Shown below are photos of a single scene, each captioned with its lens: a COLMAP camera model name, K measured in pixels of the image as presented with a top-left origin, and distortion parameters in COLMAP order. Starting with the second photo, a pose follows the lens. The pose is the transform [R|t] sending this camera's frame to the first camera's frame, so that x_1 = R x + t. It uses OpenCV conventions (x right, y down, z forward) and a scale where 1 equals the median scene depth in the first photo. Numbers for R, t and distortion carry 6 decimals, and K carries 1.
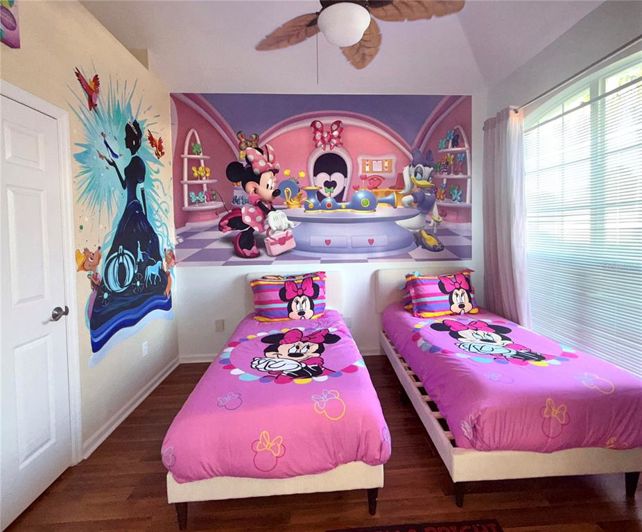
lens RADIAL K [[312.1, 0, 324.9], [0, 312.1, 240.2], [0, 0, 1]] dist [-0.000940, 0.000787]
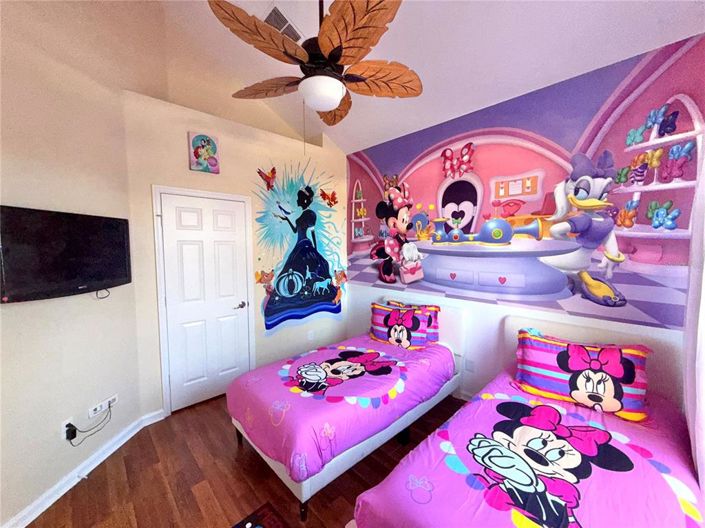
lens RADIAL K [[281.4, 0, 352.5], [0, 281.4, 264.0], [0, 0, 1]] dist [0.000303, -0.000223]
pose [[0.646408, 0.066844, -0.760058, 0.471716], [-0.028667, 0.997579, 0.063352, -0.077871], [0.762453, -0.019163, 0.646760, 0.215833]]
